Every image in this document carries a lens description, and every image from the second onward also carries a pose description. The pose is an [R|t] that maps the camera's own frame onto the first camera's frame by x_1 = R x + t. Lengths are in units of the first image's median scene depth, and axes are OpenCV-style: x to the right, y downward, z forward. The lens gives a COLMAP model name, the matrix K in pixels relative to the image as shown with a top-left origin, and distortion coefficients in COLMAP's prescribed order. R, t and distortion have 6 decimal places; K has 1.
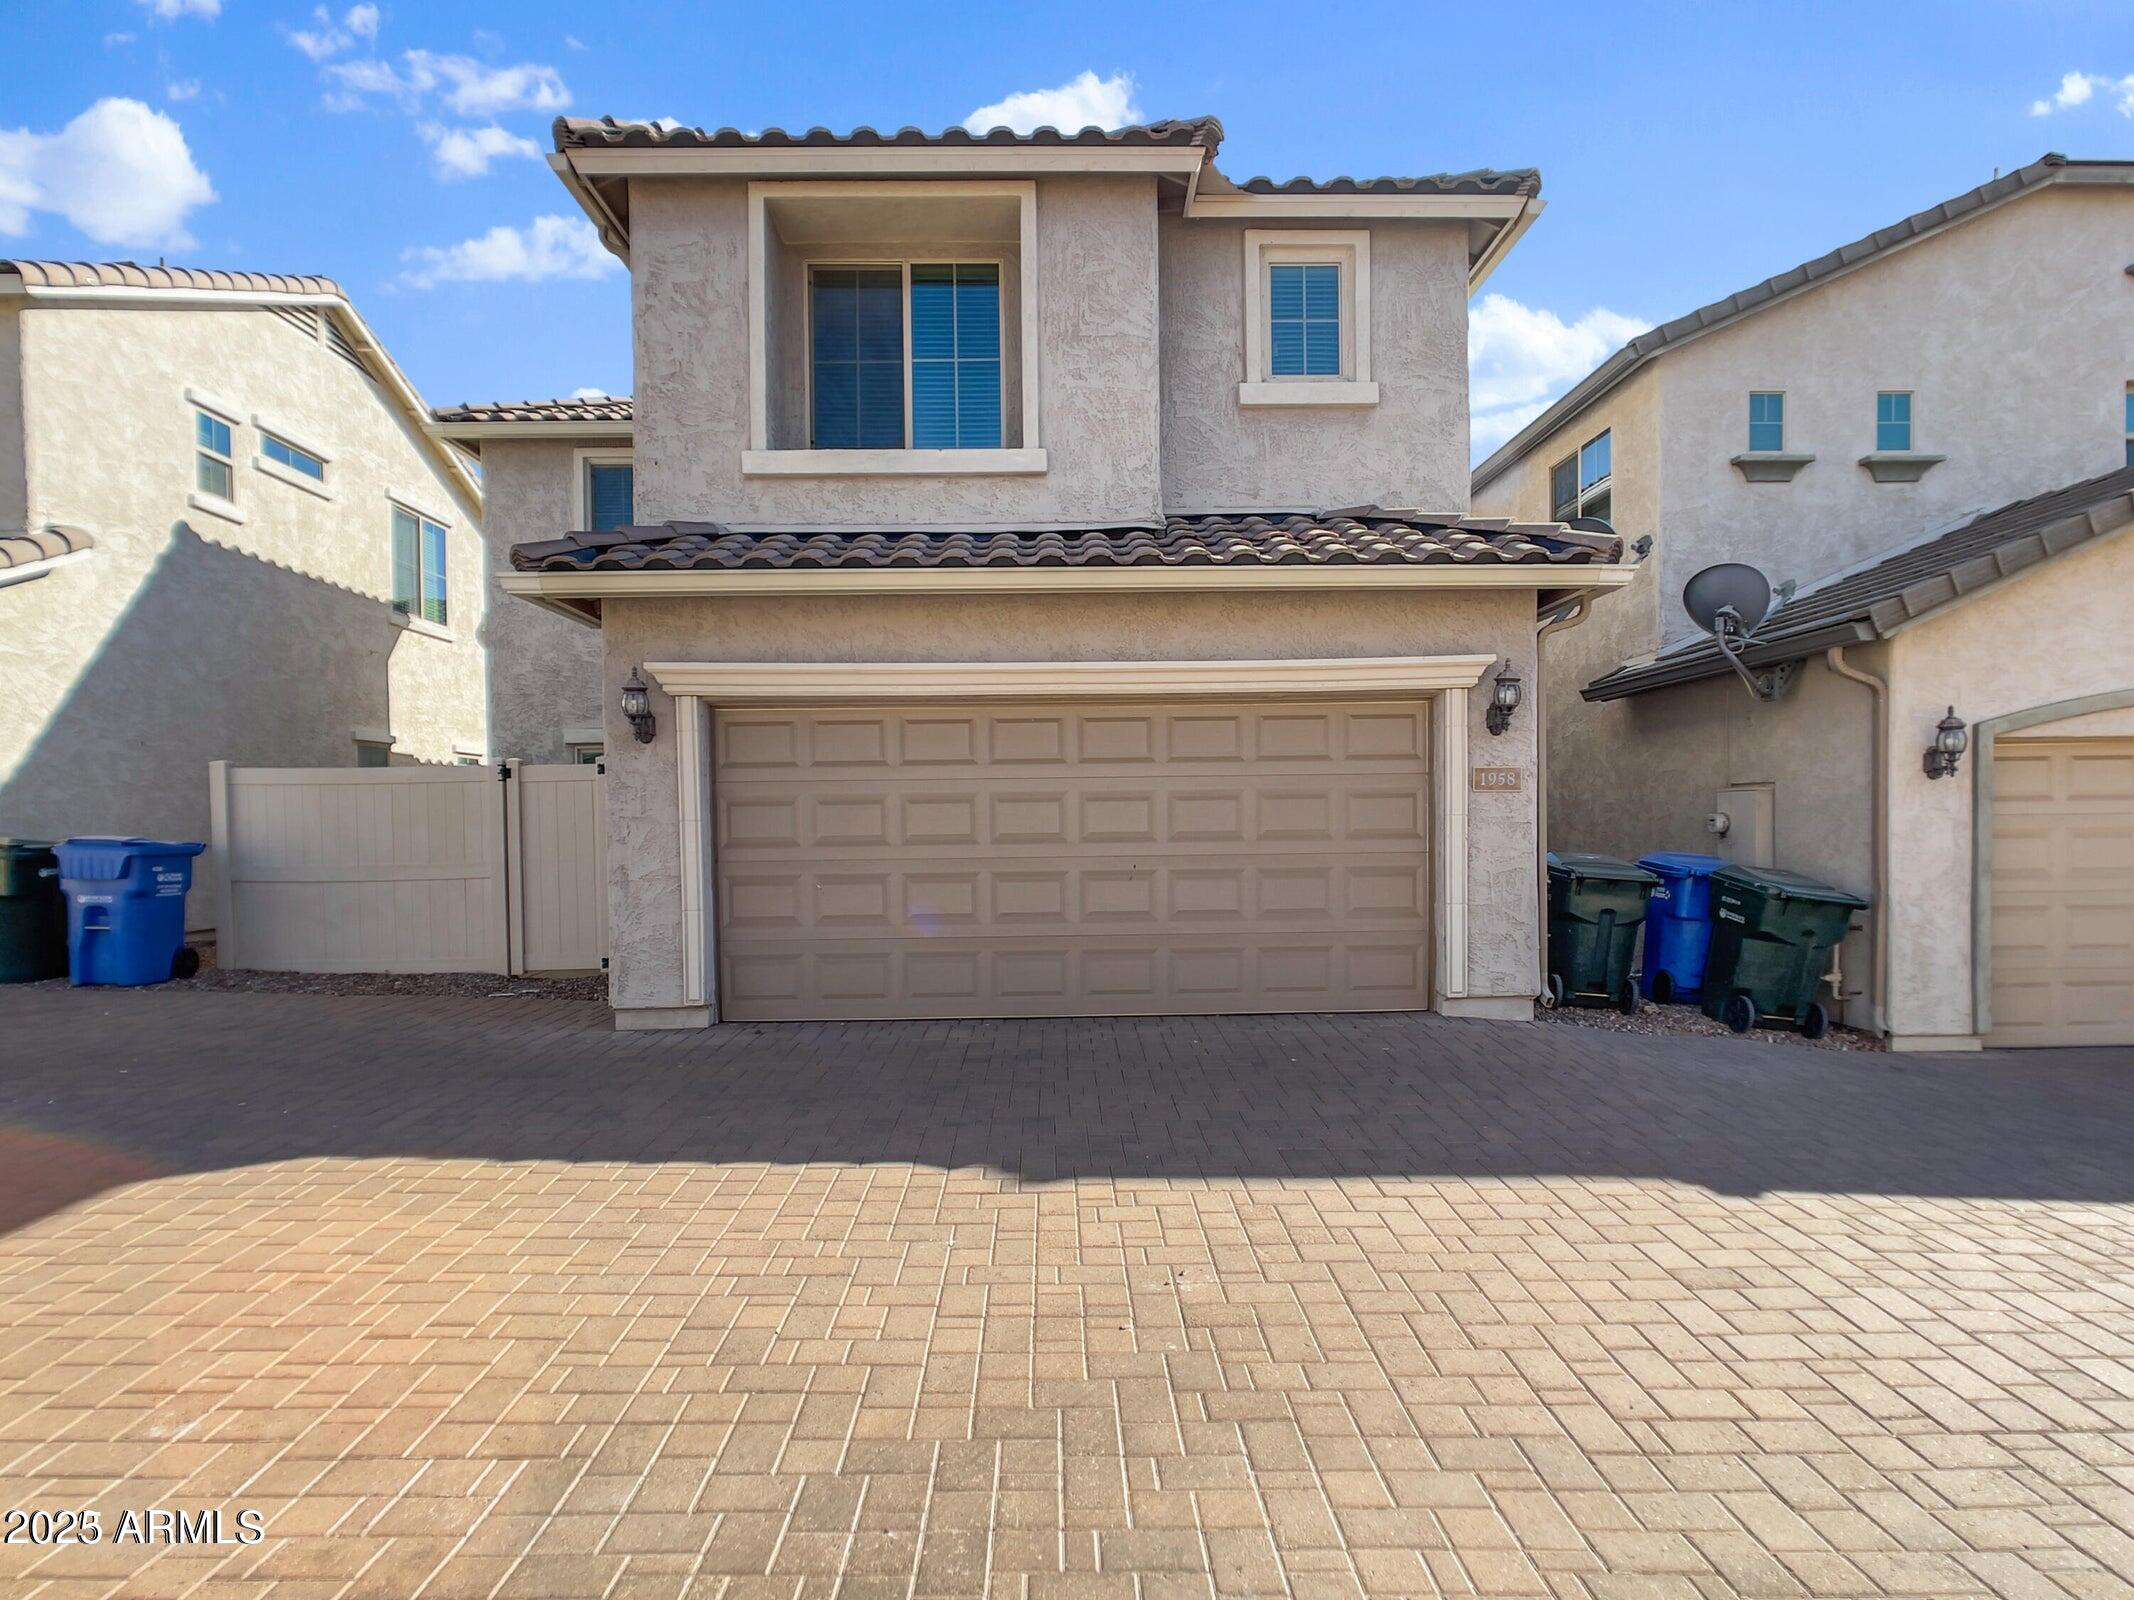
lens RADIAL K [[1247.0, 0, 1074.0], [0, 1247.0, 849.9], [0, 0, 1]] dist [-0.002028, 0.005399]
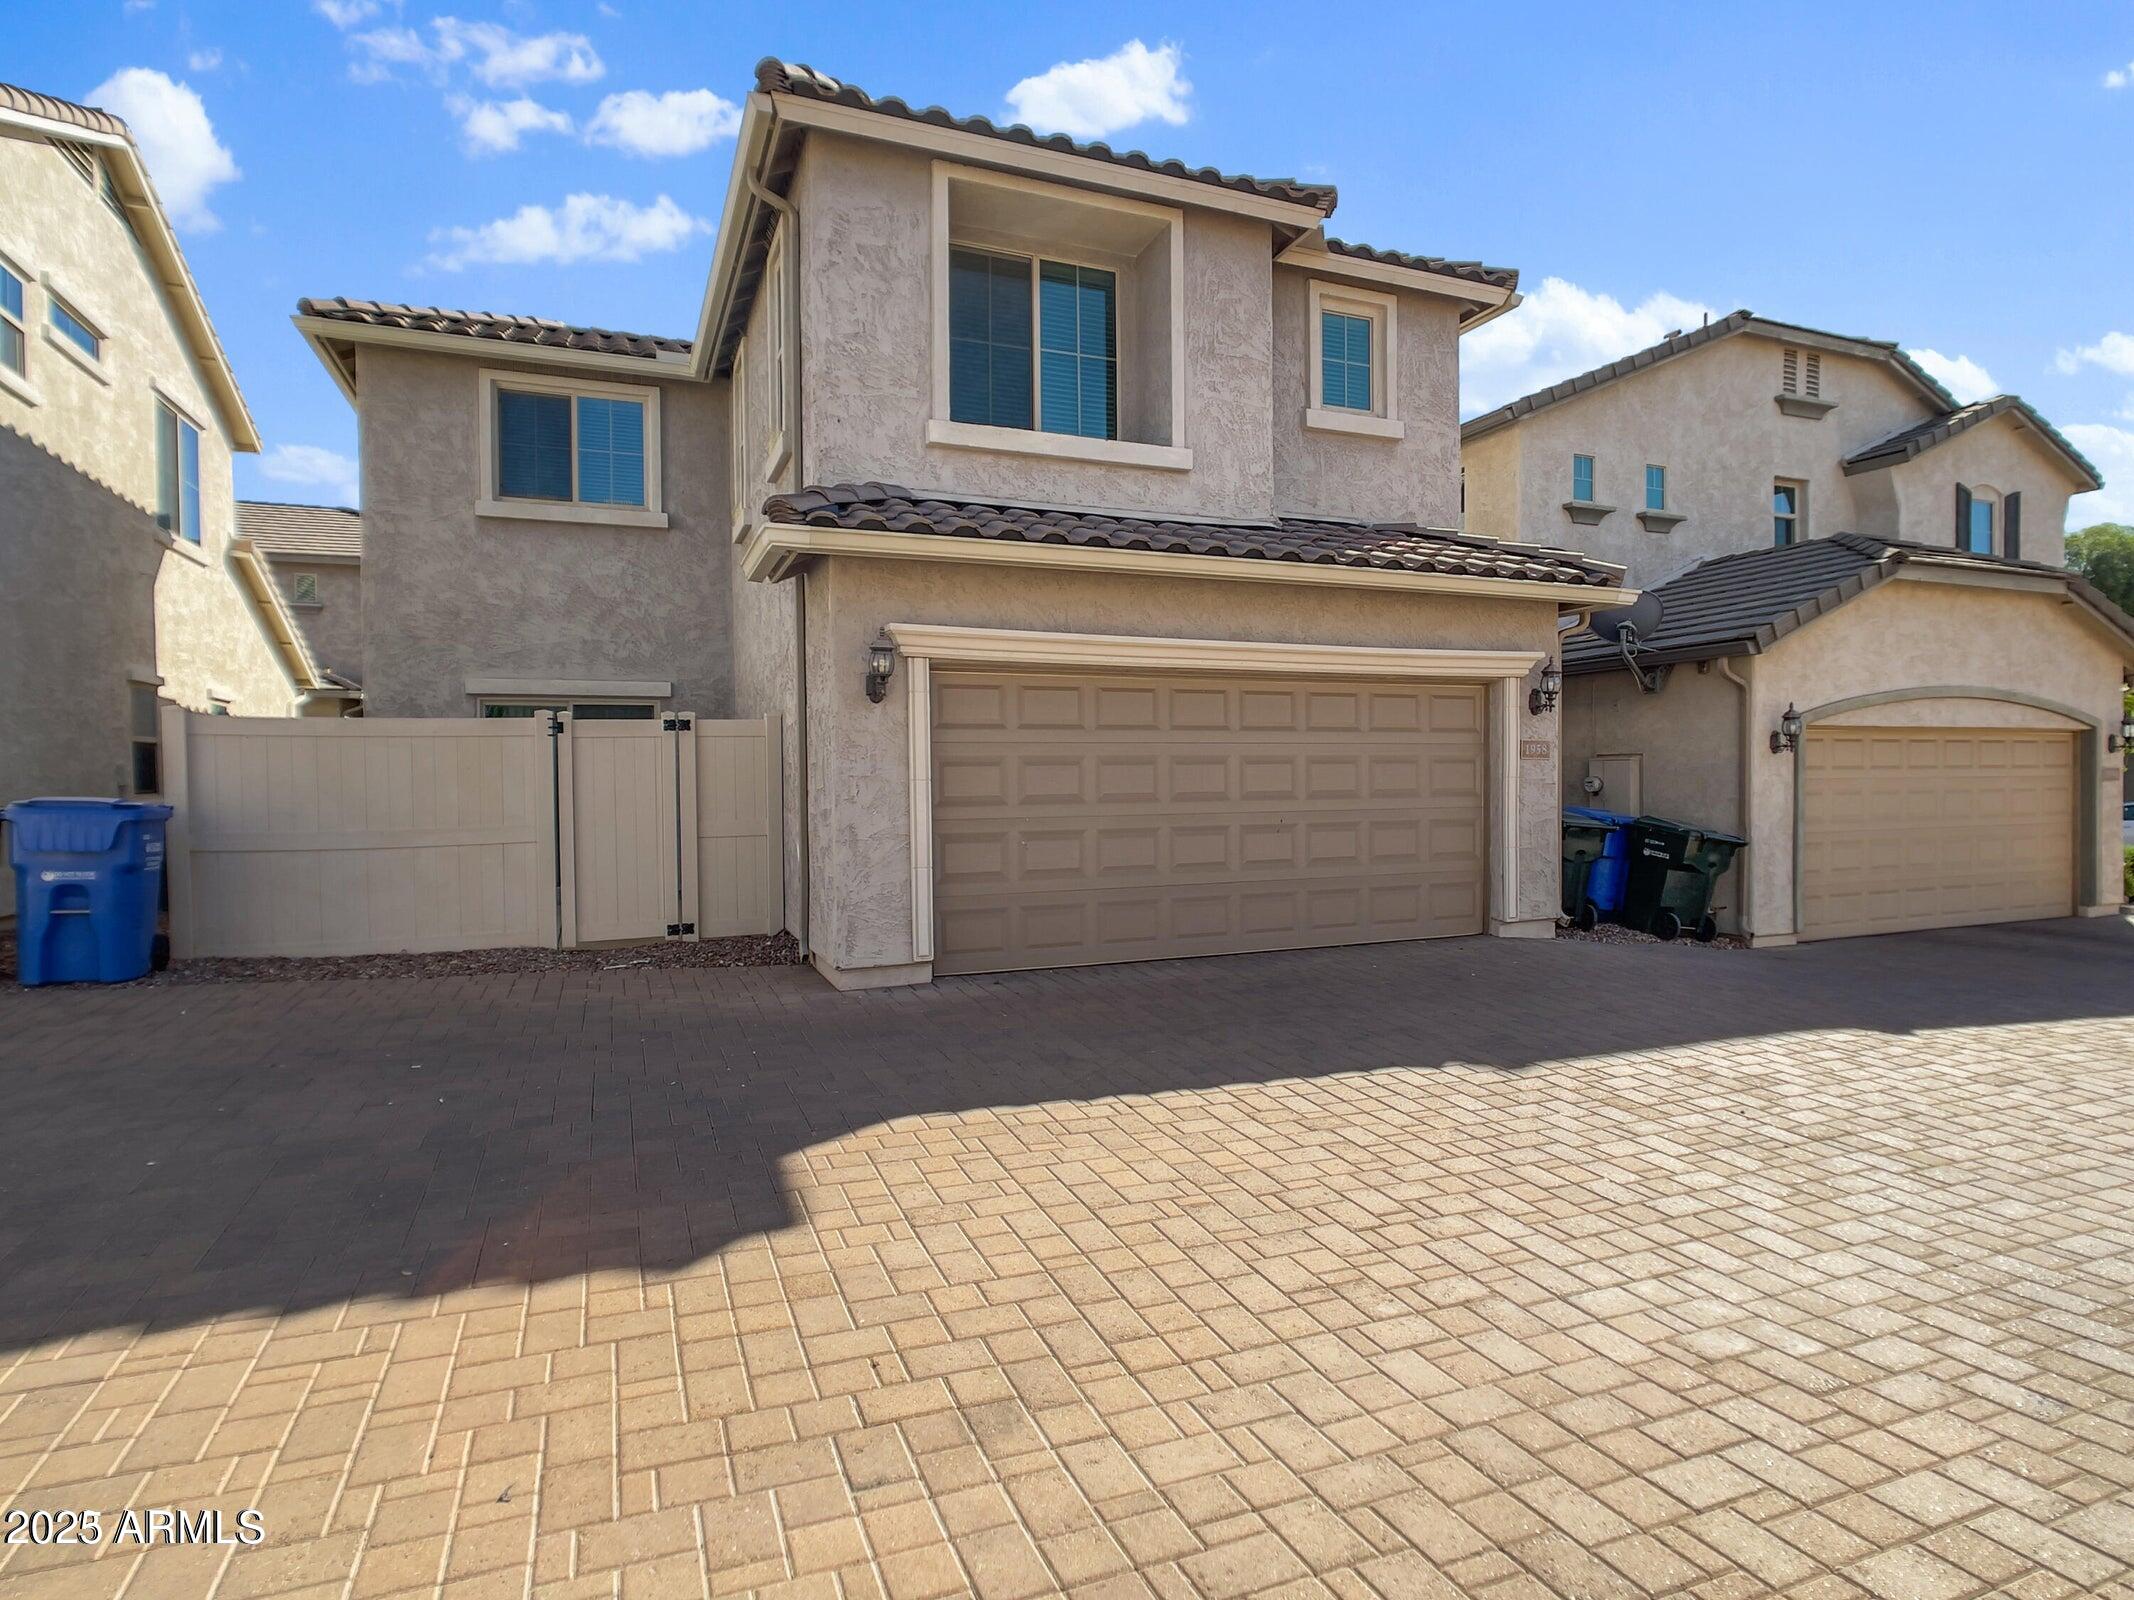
lens RADIAL K [[1216.0, 0, 1134.9], [0, 1216.0, 802.9], [0, 0, 1]] dist [0.003591, -0.001181]
pose [[0.919657, -0.004093, 0.392700, -0.466568], [0.007429, 0.999948, -0.006976, 0.003226], [-0.392651, 0.009333, 0.919640, 0.015319]]
